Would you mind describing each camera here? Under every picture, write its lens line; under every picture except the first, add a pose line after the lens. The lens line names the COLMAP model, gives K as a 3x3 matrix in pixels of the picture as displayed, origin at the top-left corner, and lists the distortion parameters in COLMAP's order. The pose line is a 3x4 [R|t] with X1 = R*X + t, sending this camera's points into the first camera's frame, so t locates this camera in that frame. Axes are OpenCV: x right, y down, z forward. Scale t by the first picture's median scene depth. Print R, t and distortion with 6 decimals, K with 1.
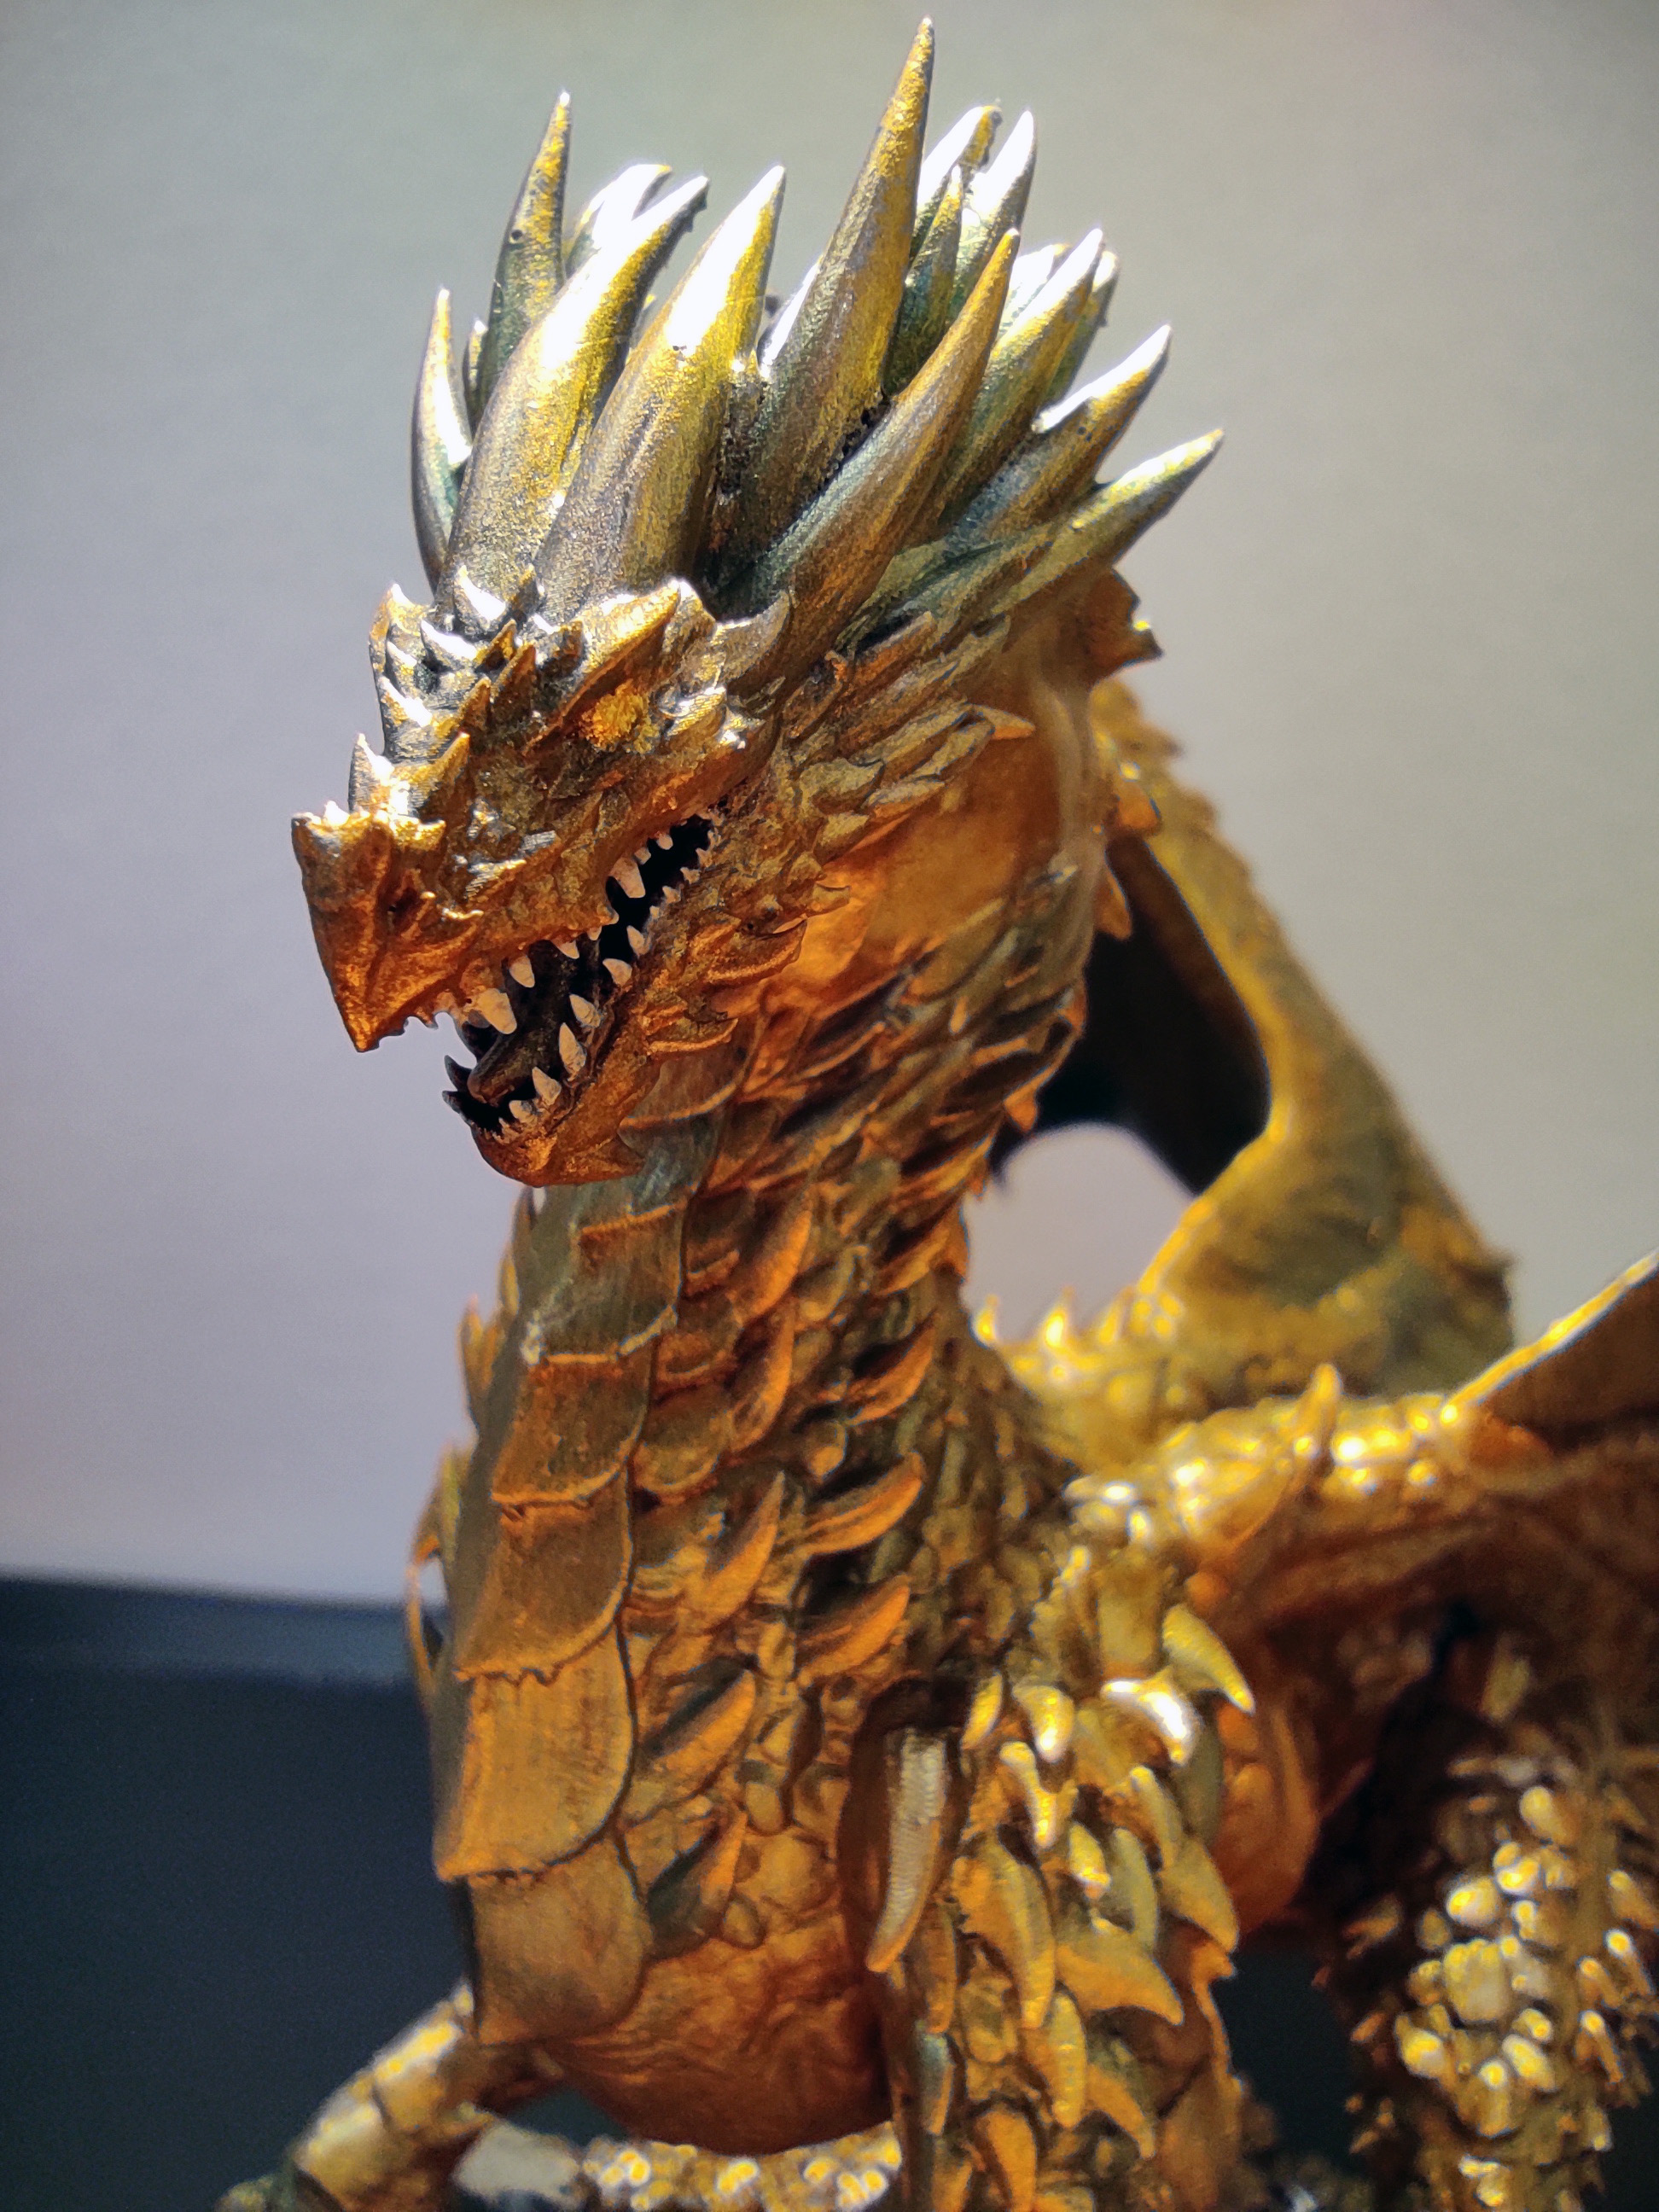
lens RADIAL K [[2185.4, 0, 708.0], [0, 2185.4, 1211.9], [0, 0, 1]] dist [0.019635, -0.000766]
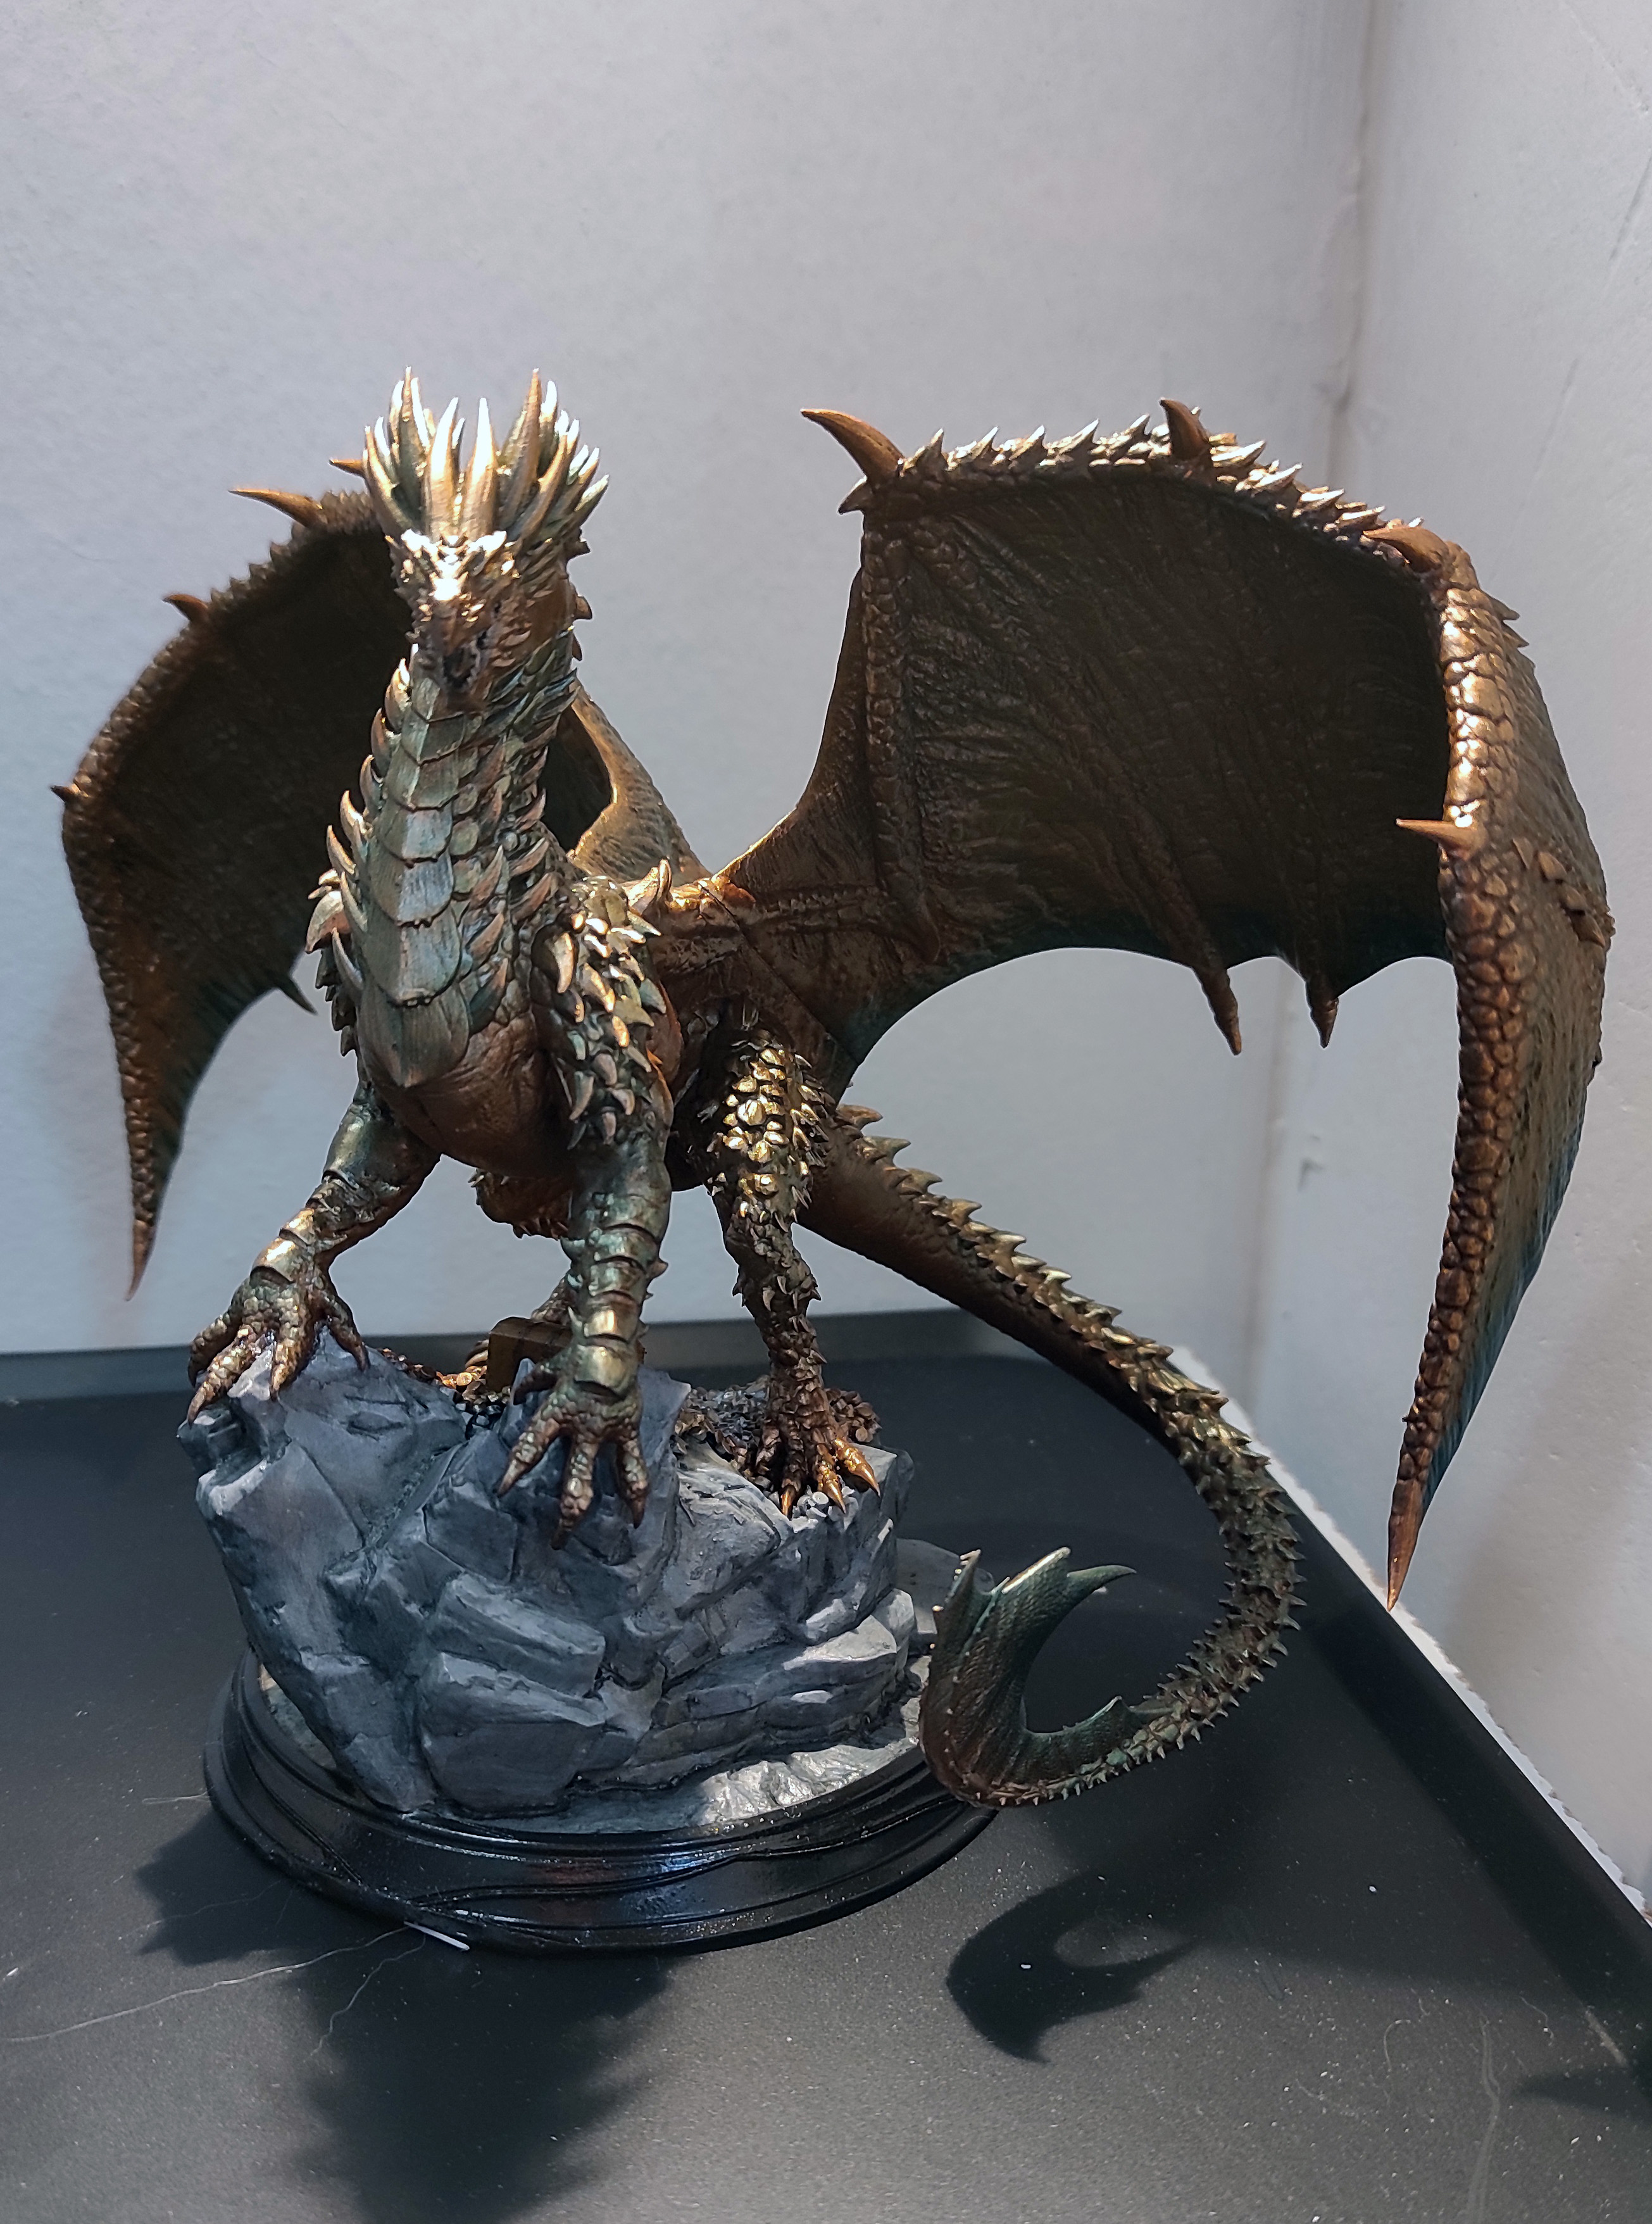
lens RADIAL K [[1615.9, 0, 826.0], [0, 1615.9, 1112.0], [0, 0, 1]] dist [0.023352, -0.001248]
pose [[0.911918, -0.141158, 0.385330, -0.395544], [0.107437, 0.988350, 0.107805, 0.252068], [-0.396059, -0.056910, 0.916460, -1.011430]]
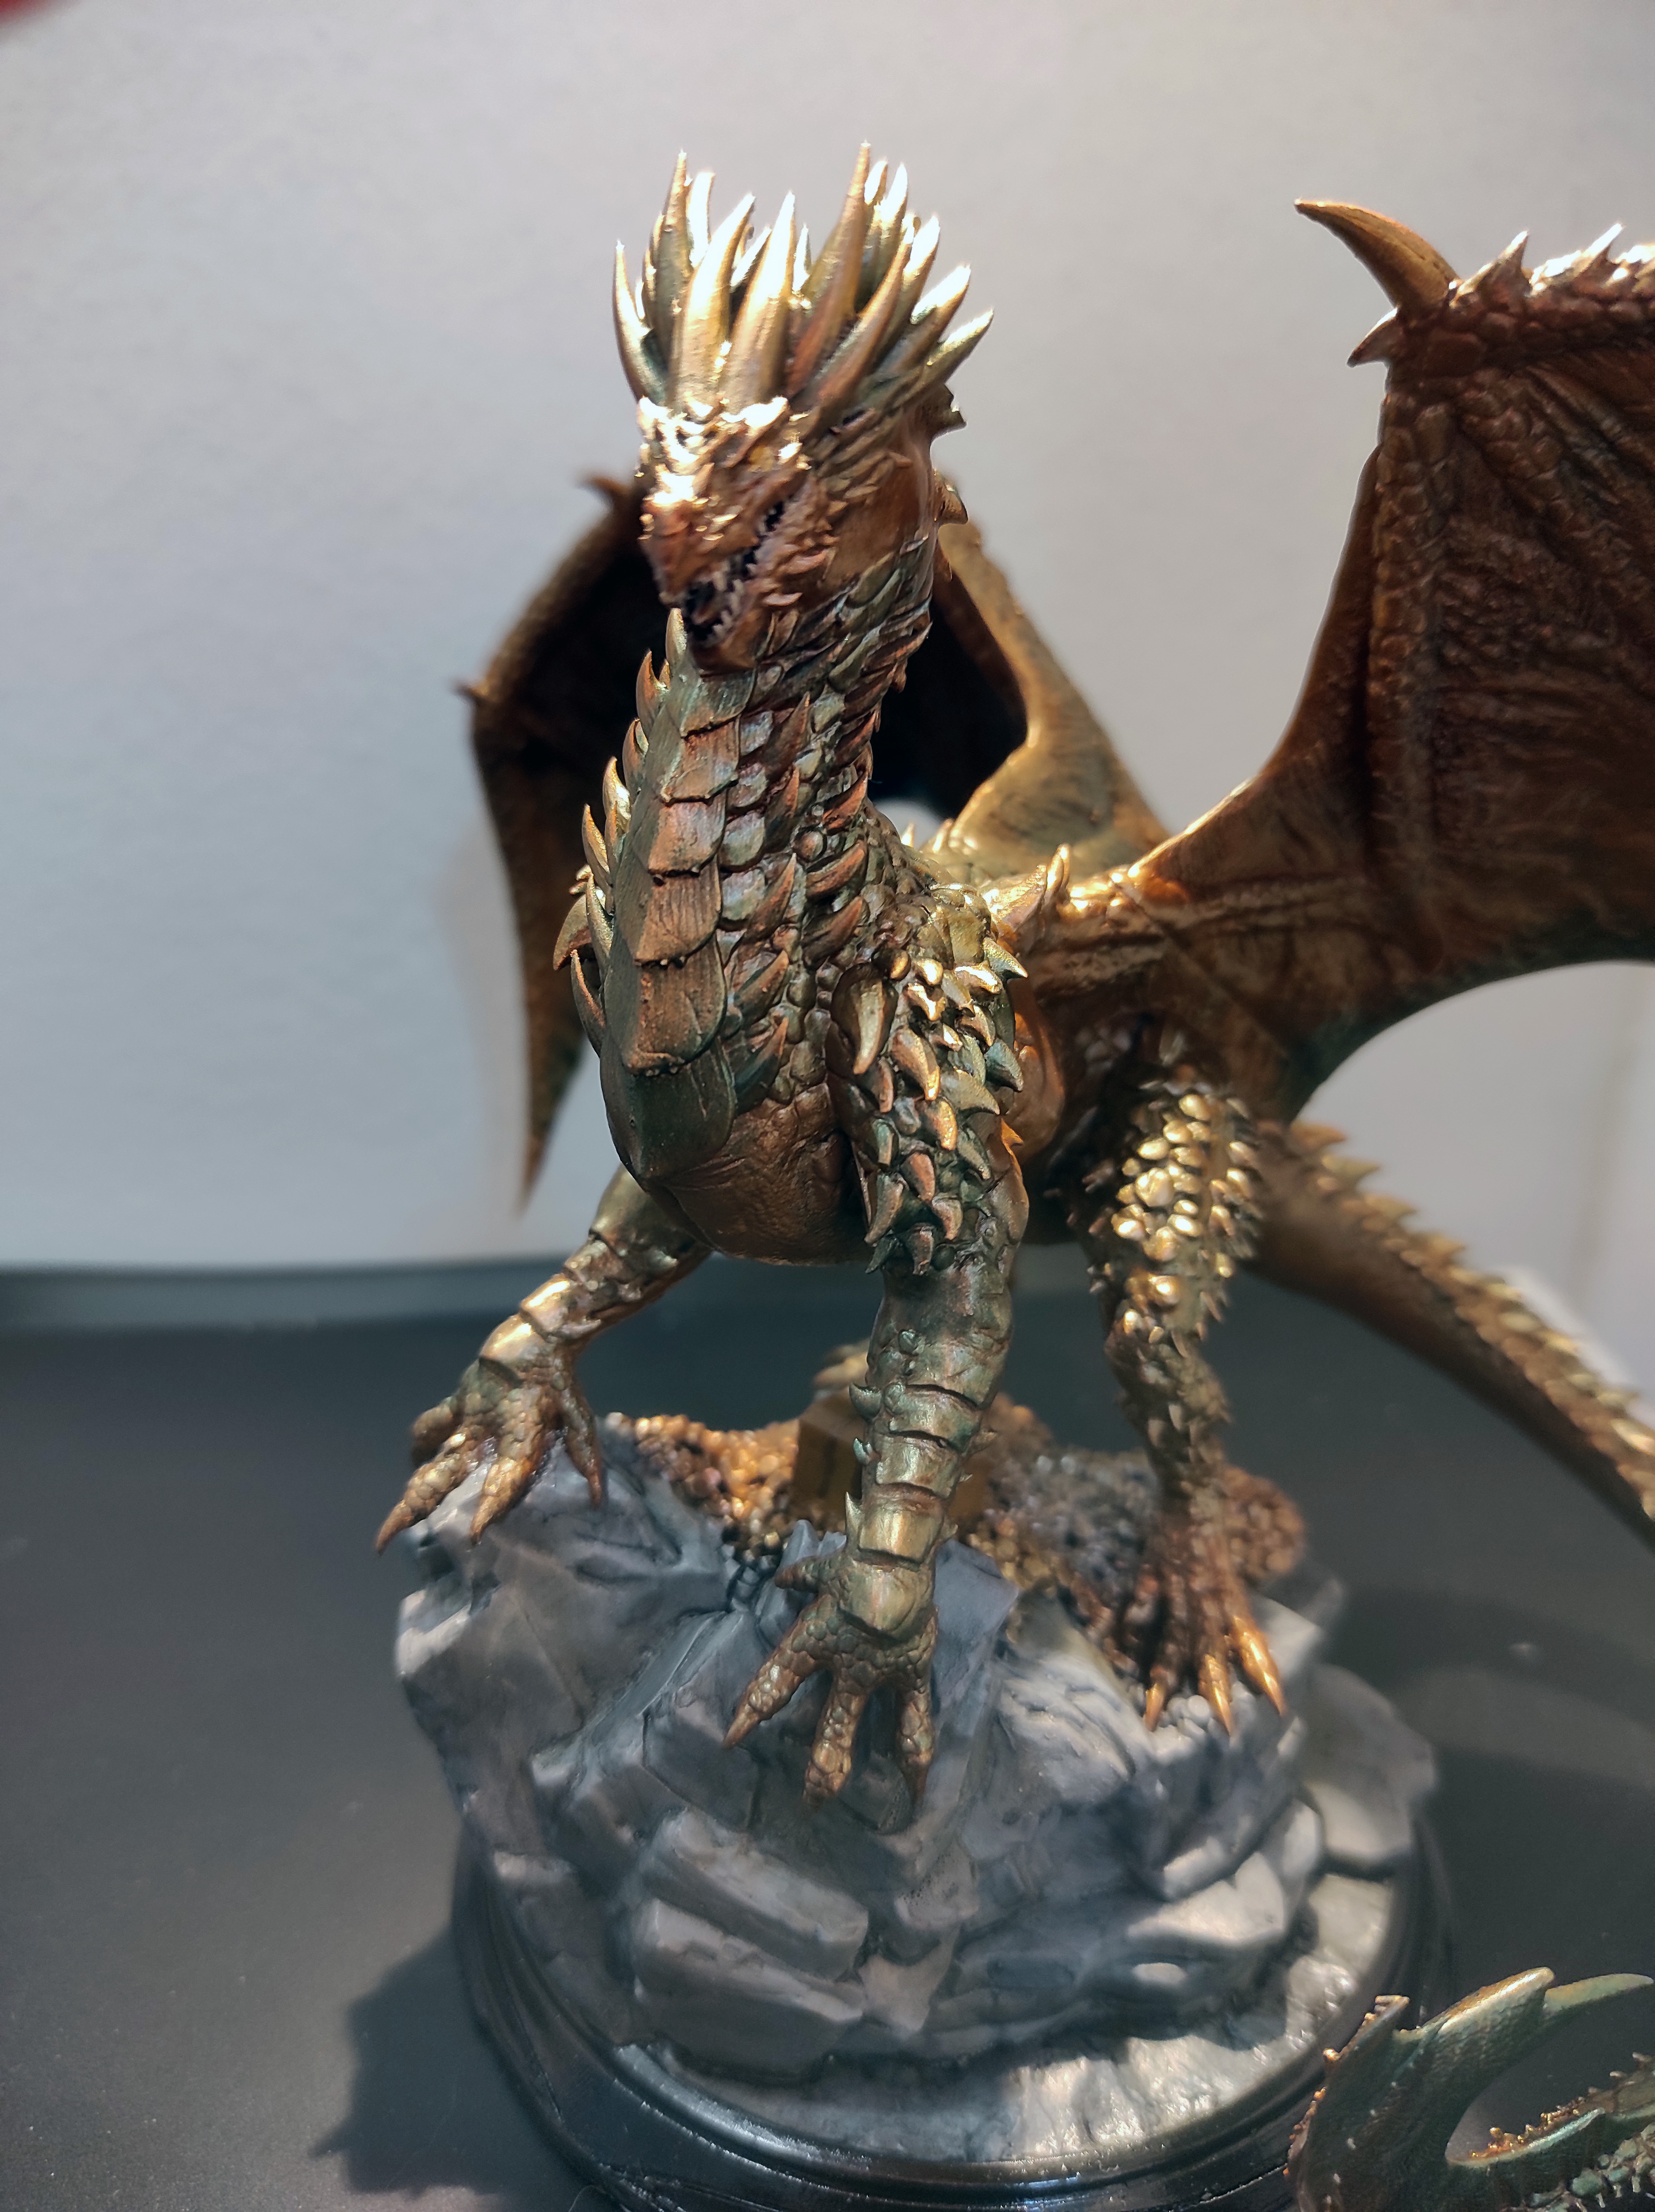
lens RADIAL K [[1740.5, 0, 827.5], [0, 1740.5, 1106.0], [0, 0, 1]] dist [-0.005337, -0.011204]
pose [[0.989516, -0.064751, 0.129094, -0.141750], [0.047897, 0.990405, 0.129631, 0.130462], [-0.136249, -0.122089, 0.983123, -0.537849]]
